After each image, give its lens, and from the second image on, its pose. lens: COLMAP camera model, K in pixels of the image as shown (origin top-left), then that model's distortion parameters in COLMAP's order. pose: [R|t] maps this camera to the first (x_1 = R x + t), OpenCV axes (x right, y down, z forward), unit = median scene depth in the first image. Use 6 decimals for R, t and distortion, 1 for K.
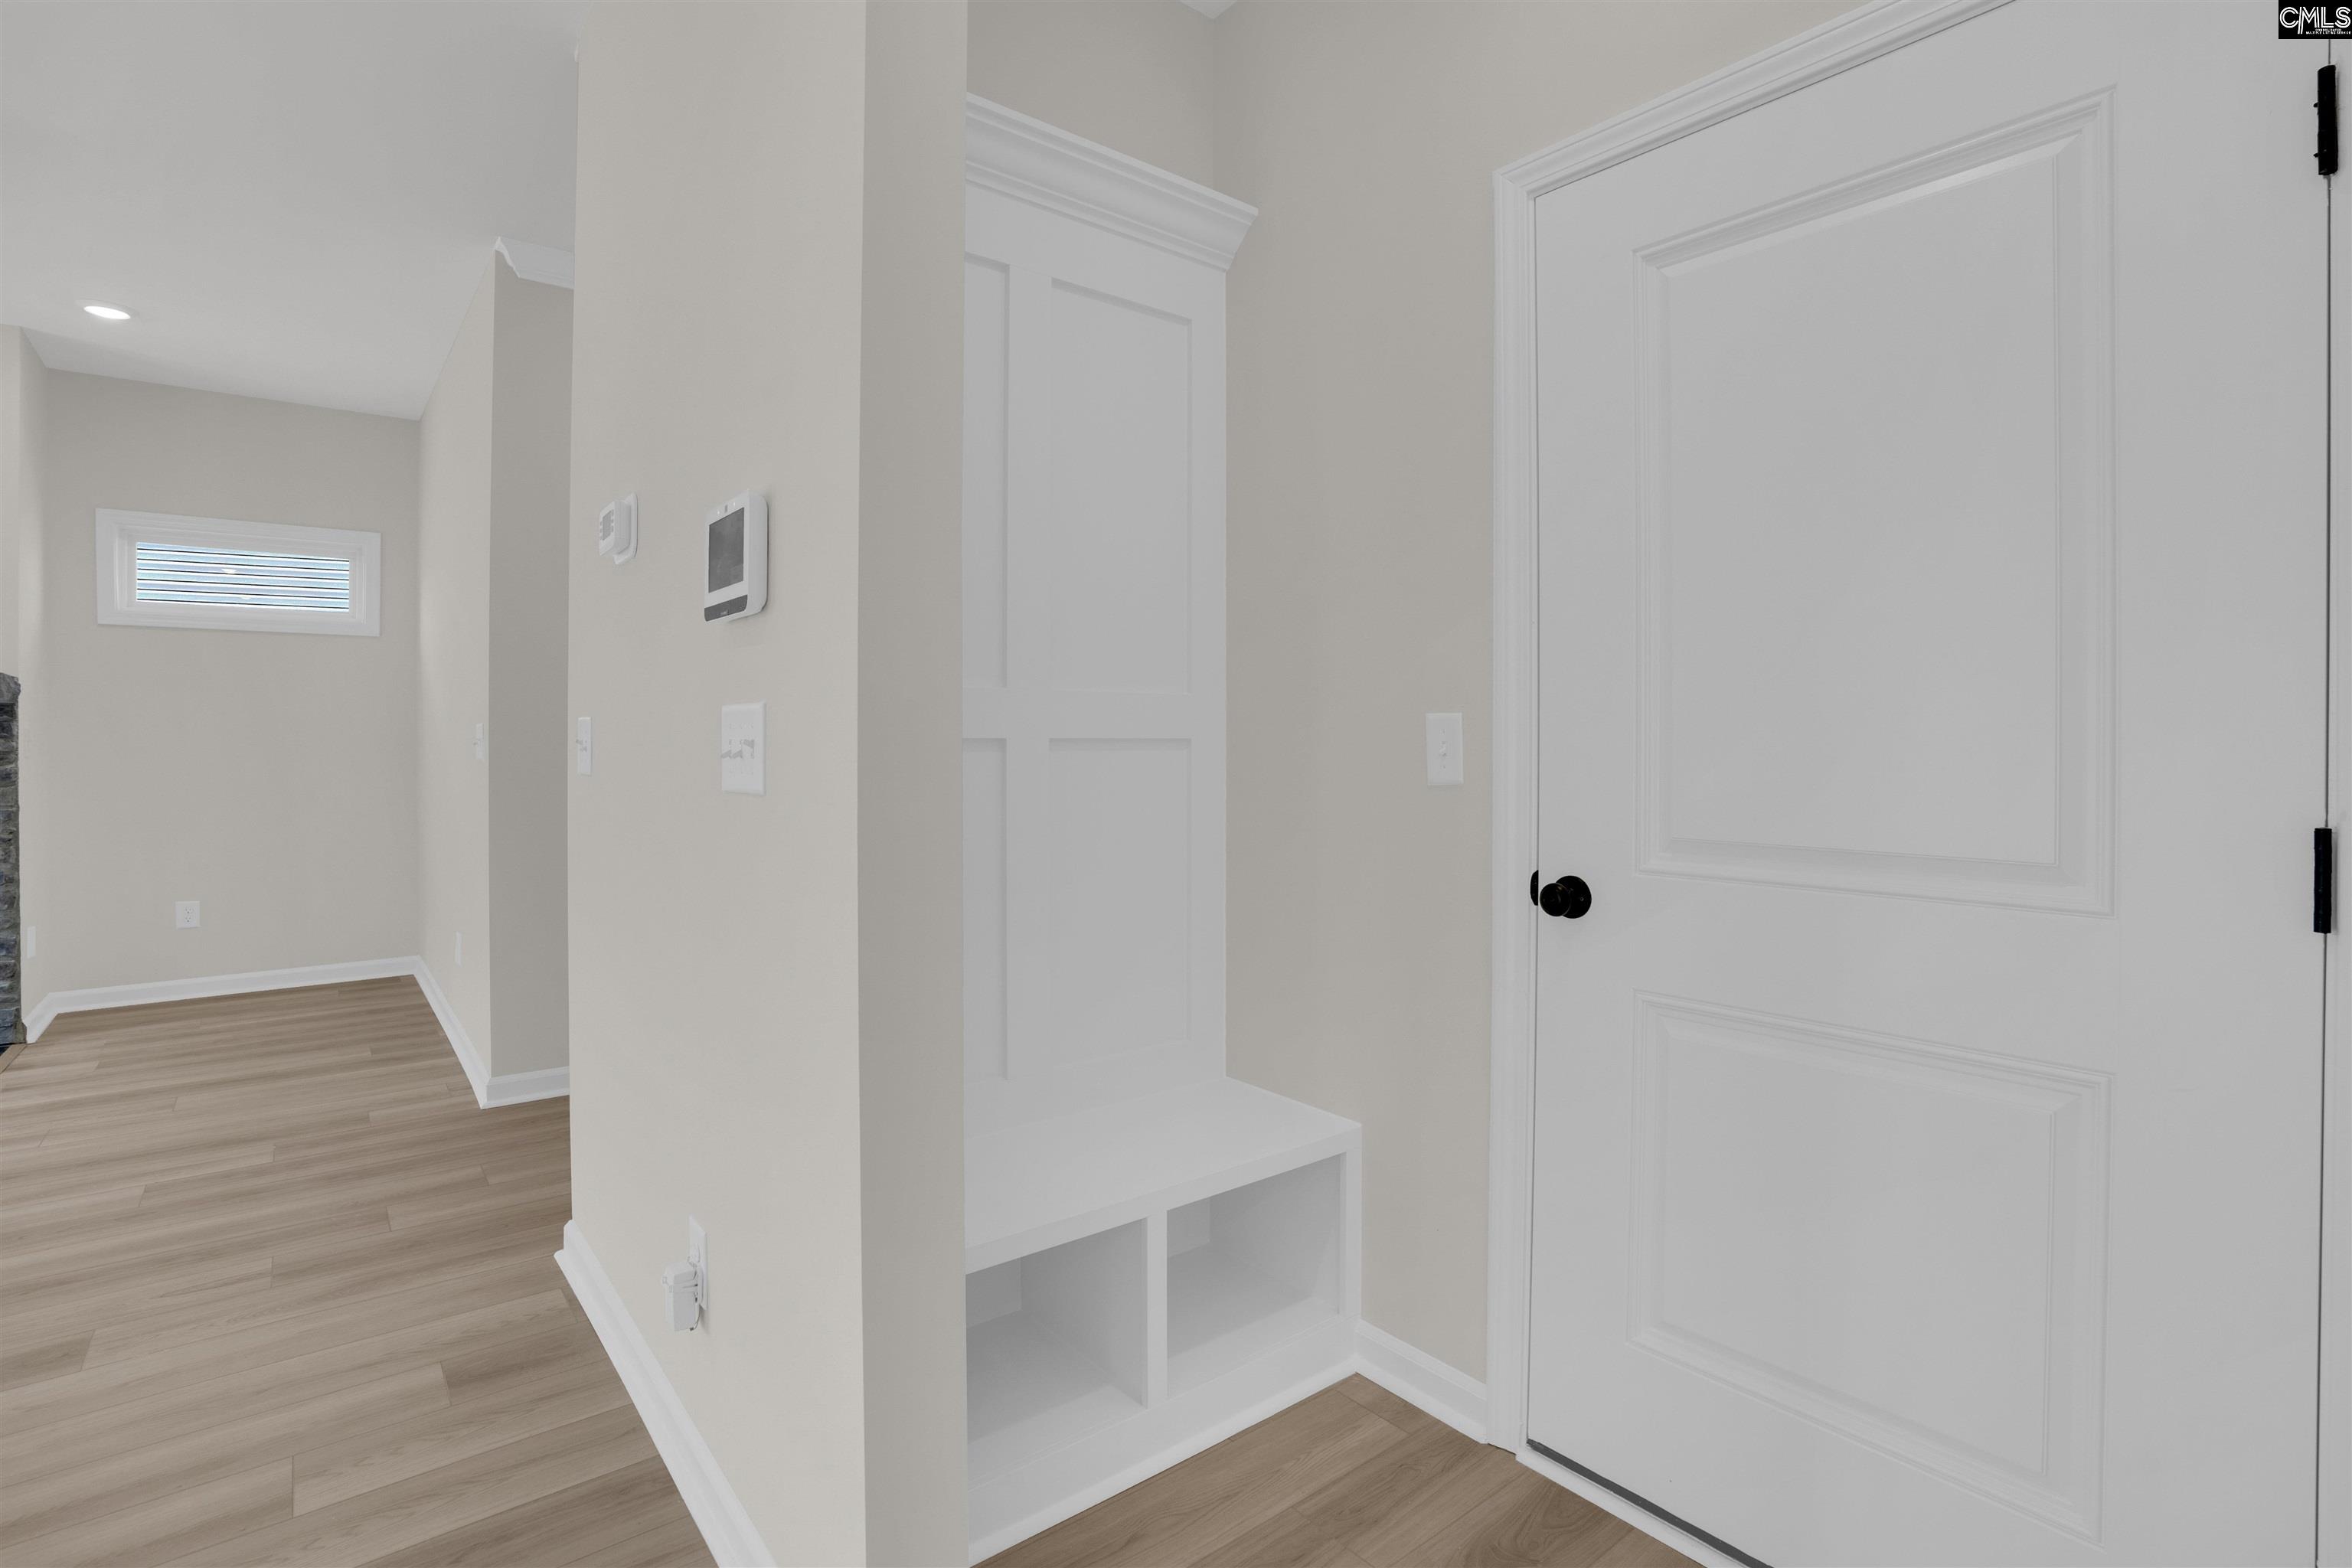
lens RADIAL K [[1138.9, 0, 1171.2], [0, 1138.9, 771.2], [0, 0, 1]] dist [-0.068601, 0.028028]
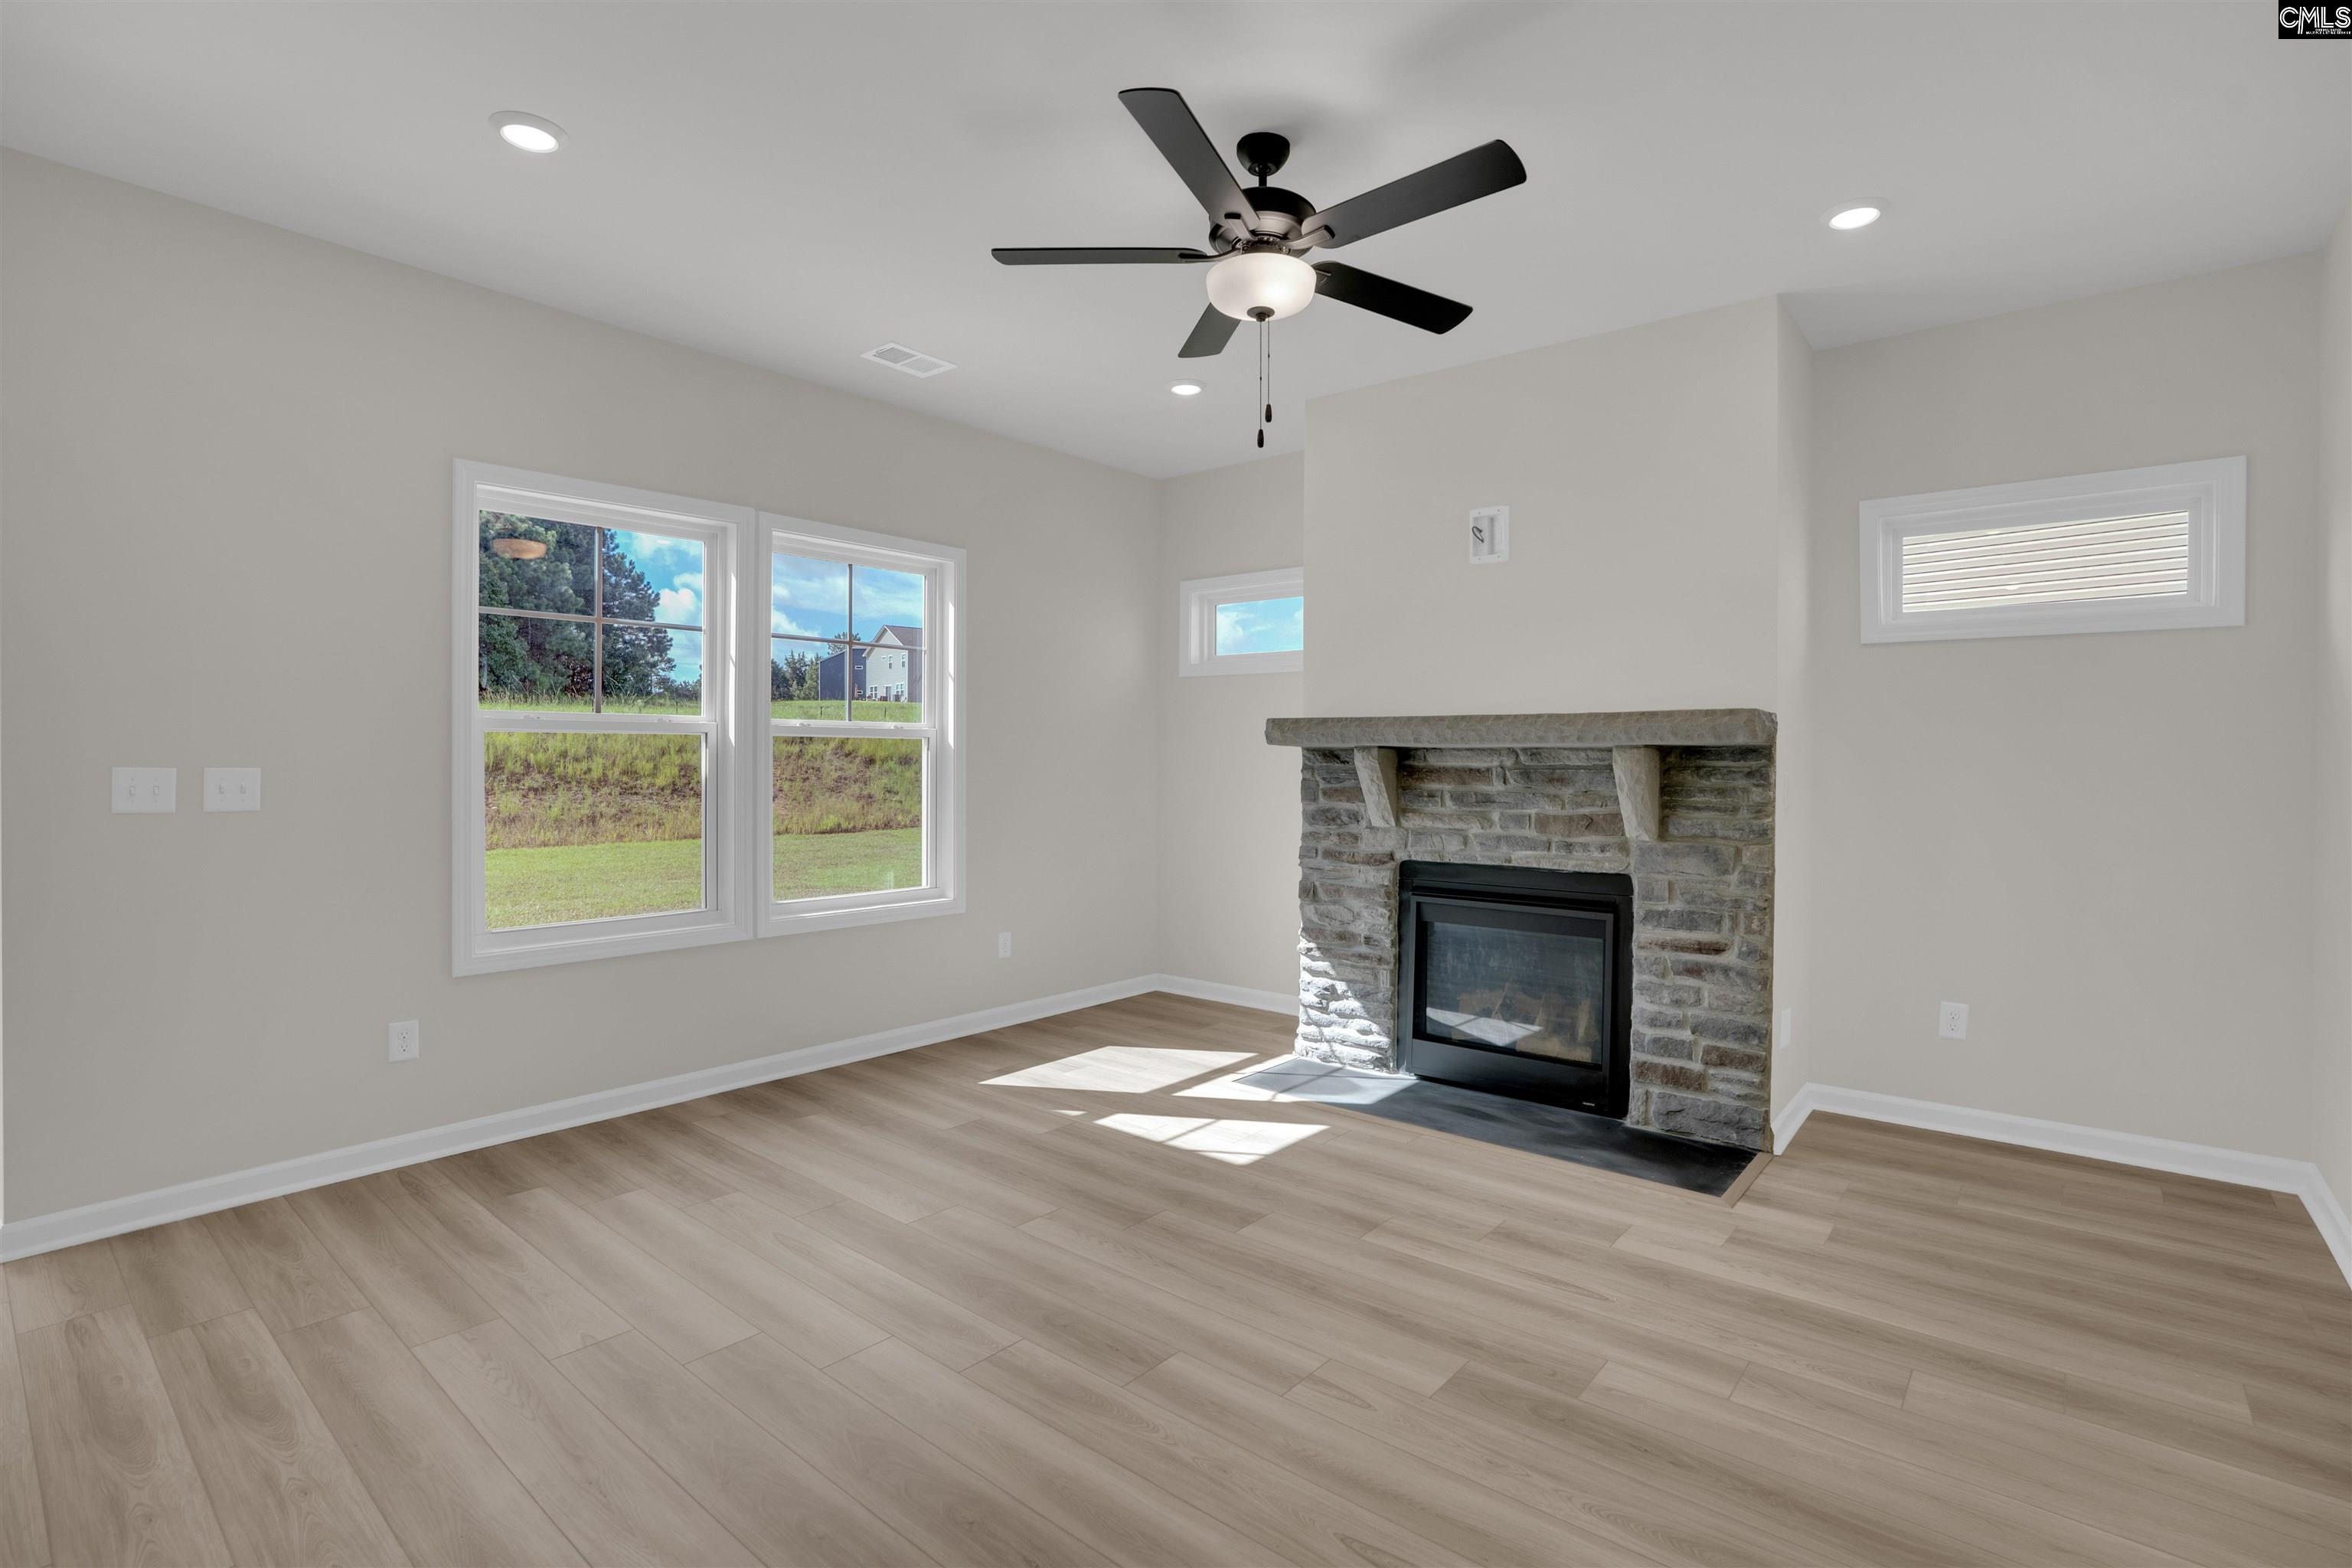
lens RADIAL K [[1138.9, 0, 1171.2], [0, 1138.9, 771.2], [0, 0, 1]] dist [-0.068601, 0.028028]
pose [[0.220525, -0.005609, -0.975365, -0.322061], [-0.028574, 0.999517, -0.012208, -0.018297], [0.974963, 0.030562, 0.220259, 0.357210]]
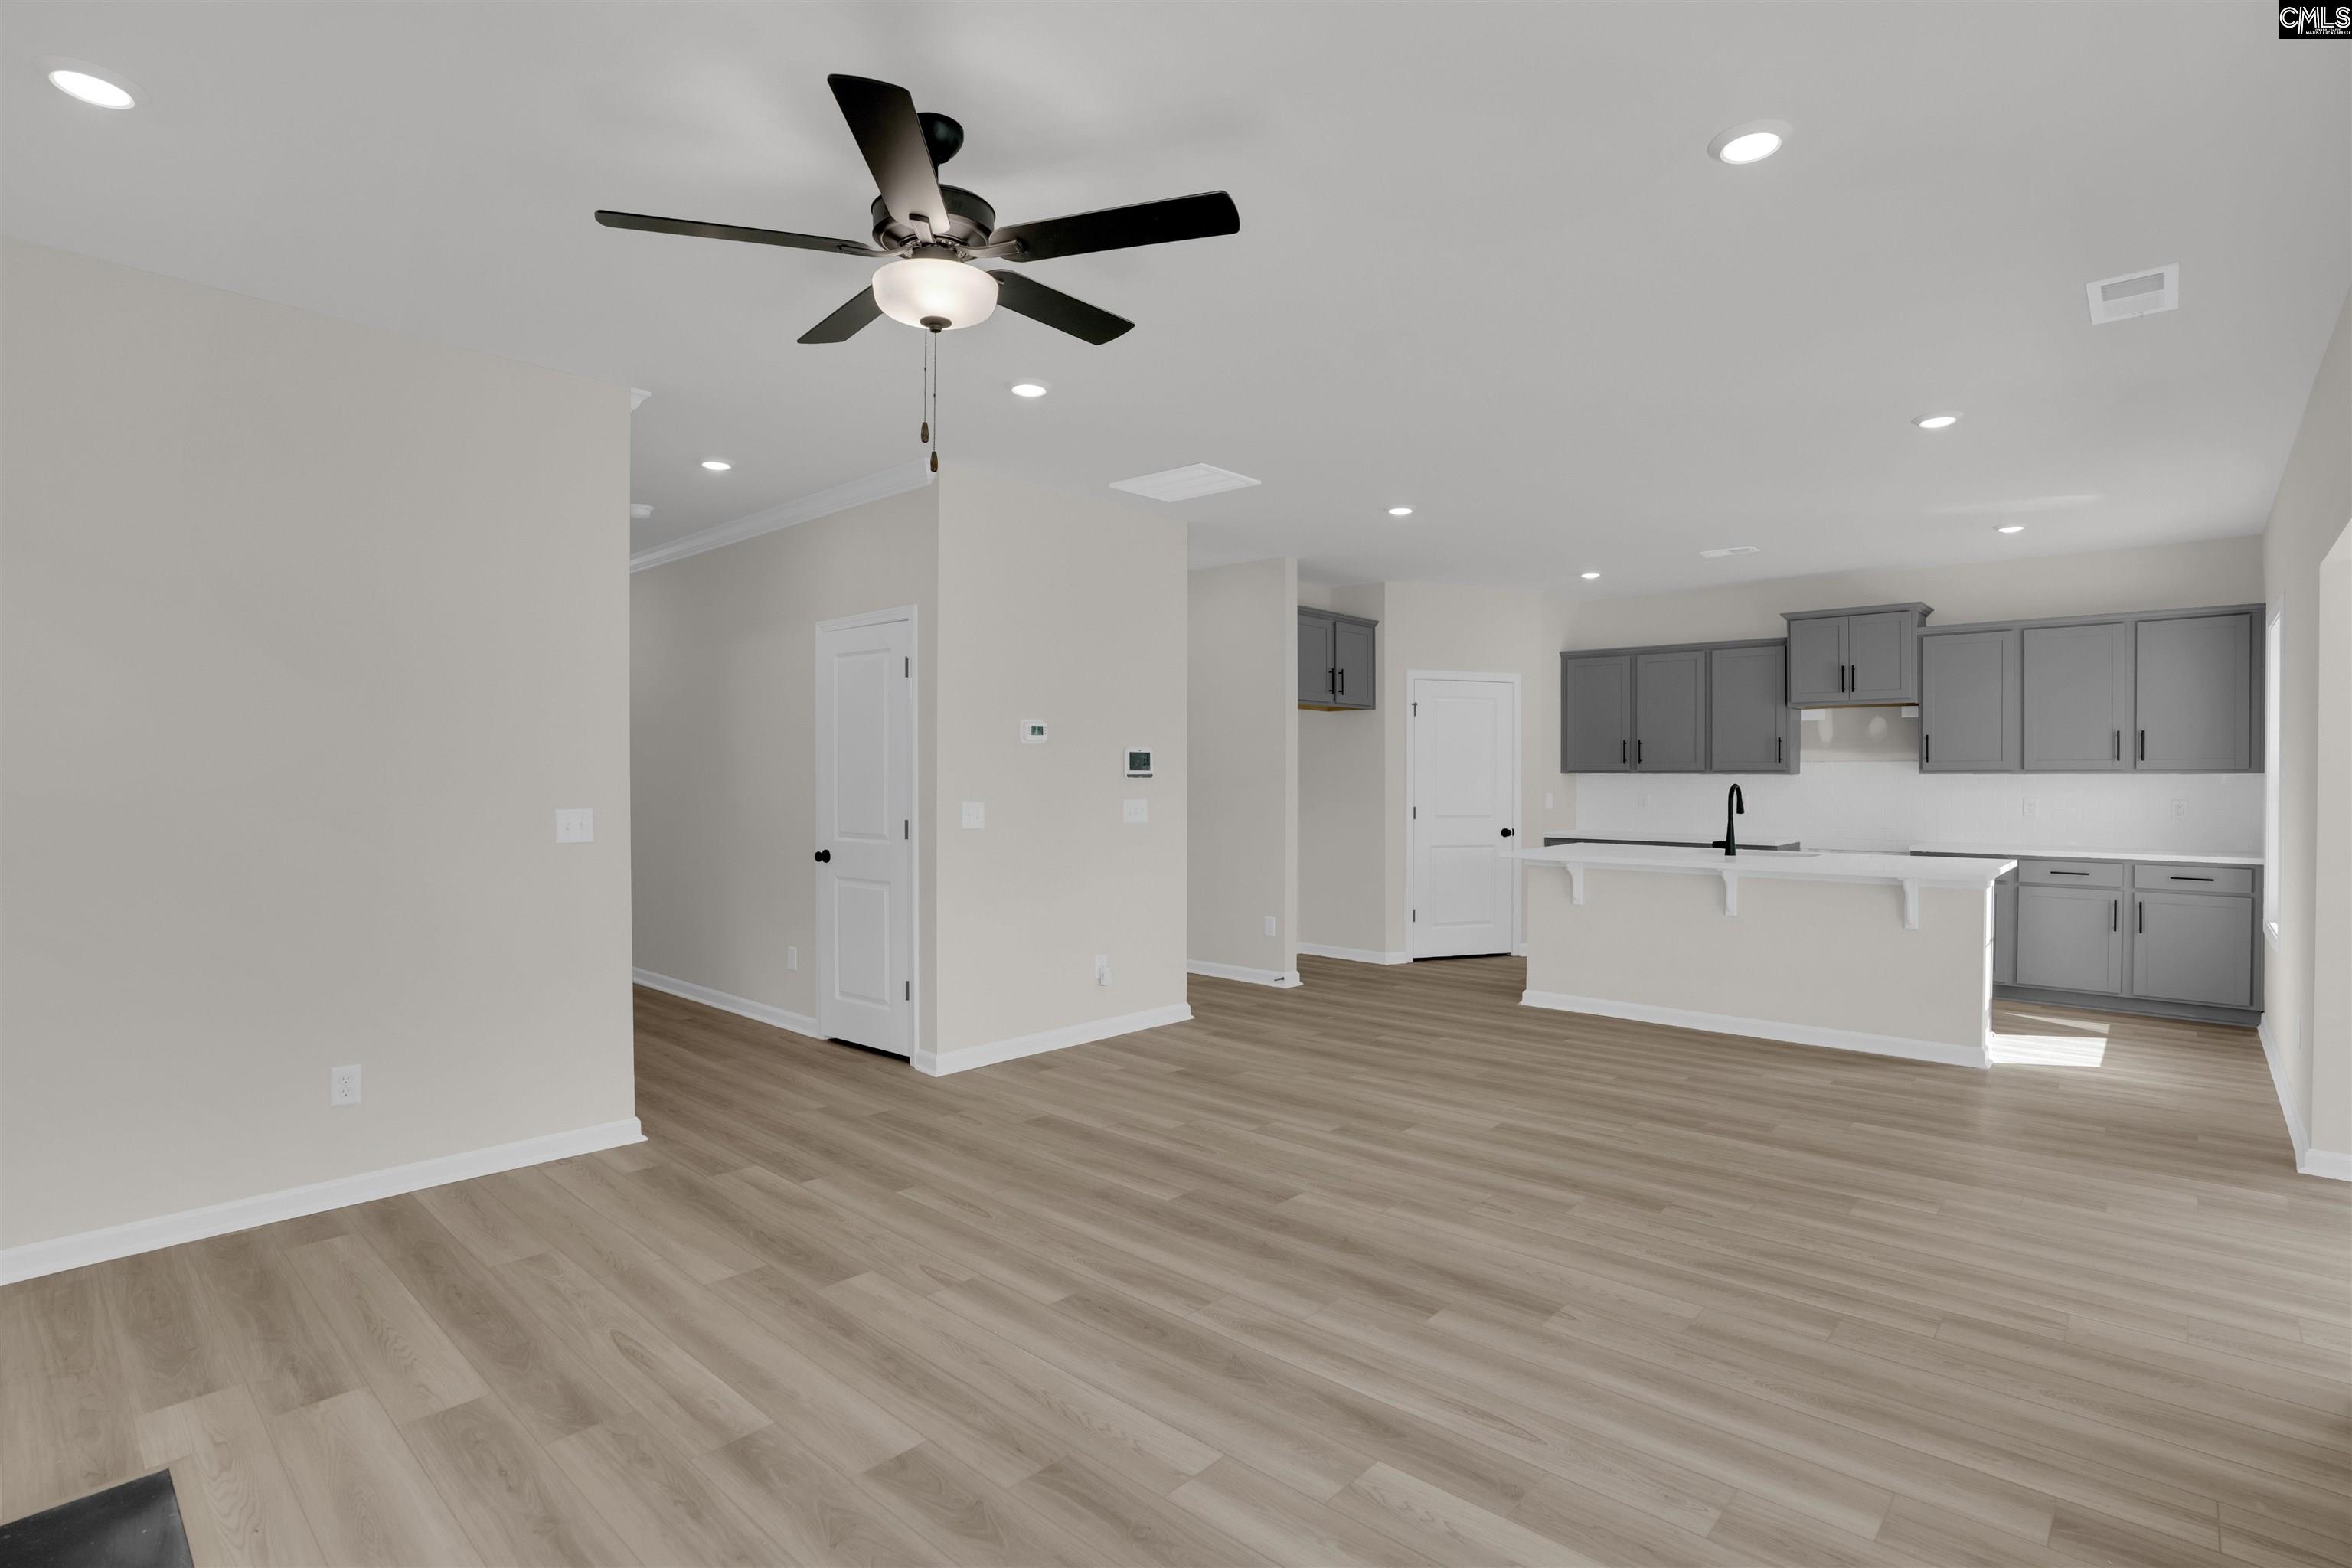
lens RADIAL K [[1138.9, 0, 1171.2], [0, 1138.9, 771.2], [0, 0, 1]] dist [-0.068601, 0.028028]
pose [[-0.183883, -0.016786, 0.982805, -1.398254], [0.022040, 0.999532, 0.021196, -0.056361], [-0.982701, 0.025559, -0.183427, 0.516358]]
